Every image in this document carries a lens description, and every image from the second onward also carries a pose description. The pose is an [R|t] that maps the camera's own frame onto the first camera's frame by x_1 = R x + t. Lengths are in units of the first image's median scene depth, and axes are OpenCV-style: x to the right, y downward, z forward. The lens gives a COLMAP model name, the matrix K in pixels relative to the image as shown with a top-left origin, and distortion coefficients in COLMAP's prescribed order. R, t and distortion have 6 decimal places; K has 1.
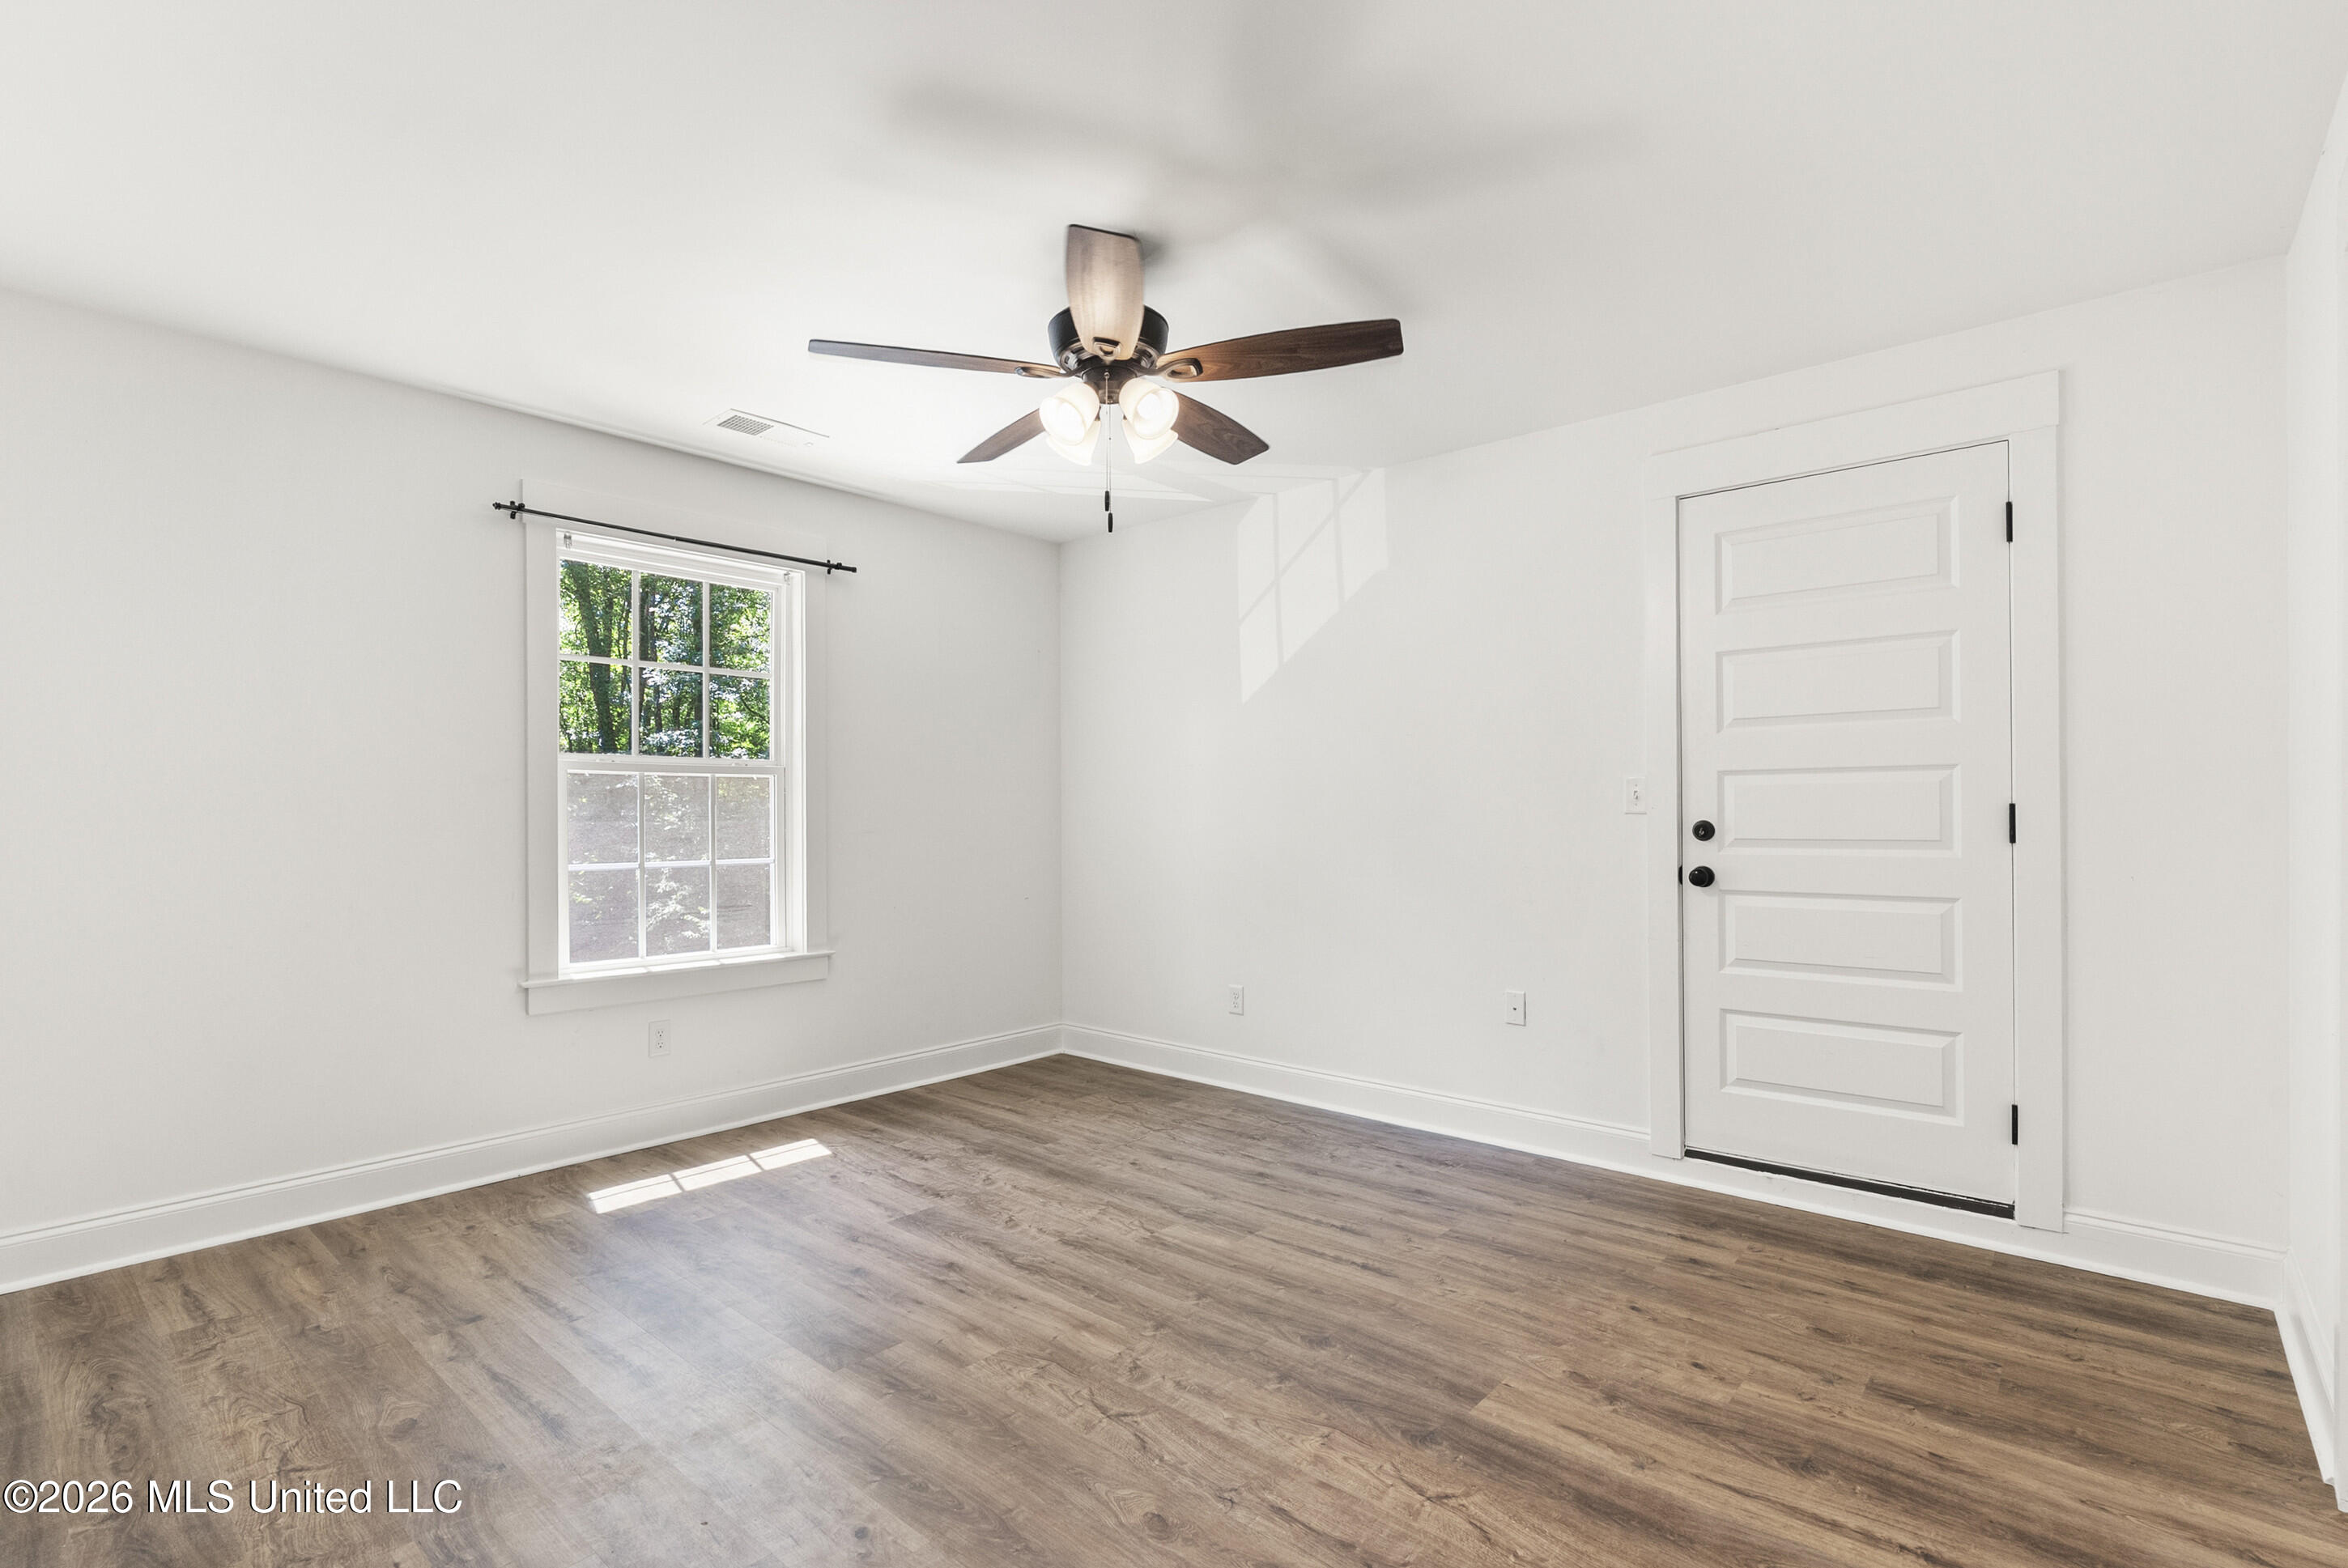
lens RADIAL K [[1071.3, 0, 1170.4], [0, 1071.3, 794.6], [0, 0, 1]] dist [-0.000461, 0.000834]
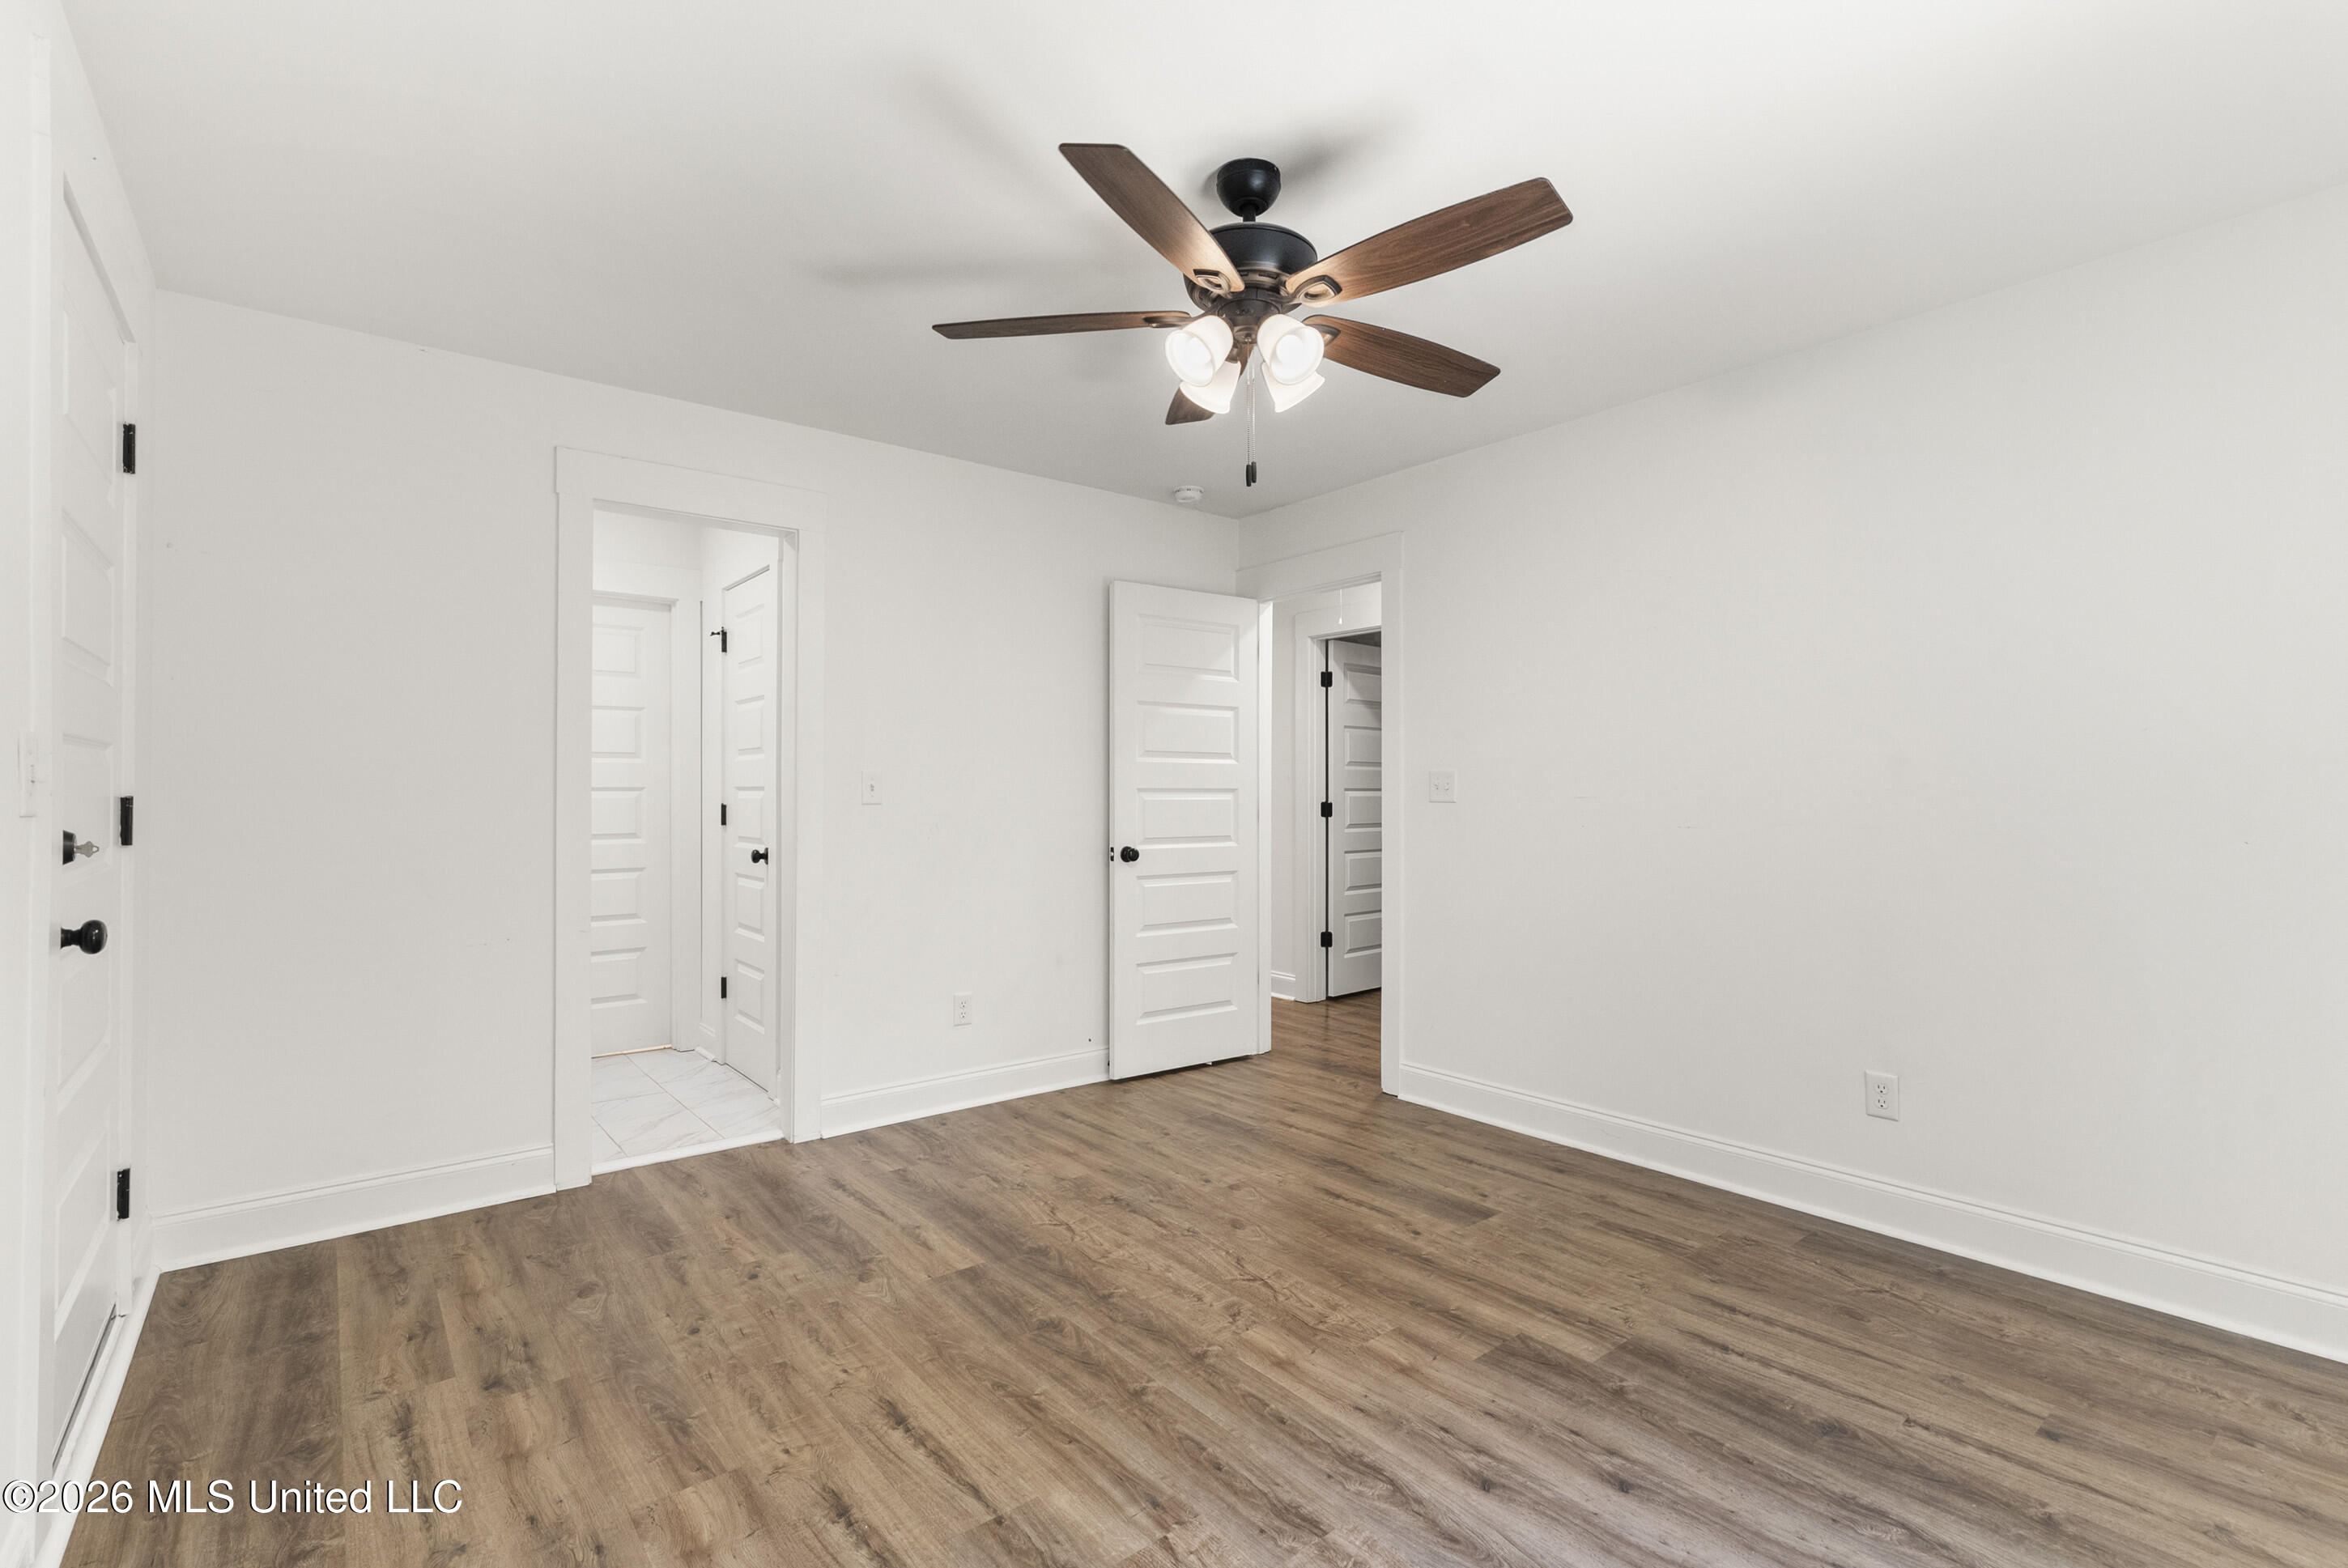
lens RADIAL K [[1071.3, 0, 1169.7], [0, 1071.3, 789.6], [0, 0, 1]] dist [-0.000461, 0.000834]
pose [[-0.983599, 0.004949, 0.180300, -0.156867], [0.001705, 0.999834, -0.018144, 0.024296], [-0.180359, -0.017539, -0.983444, 1.973314]]
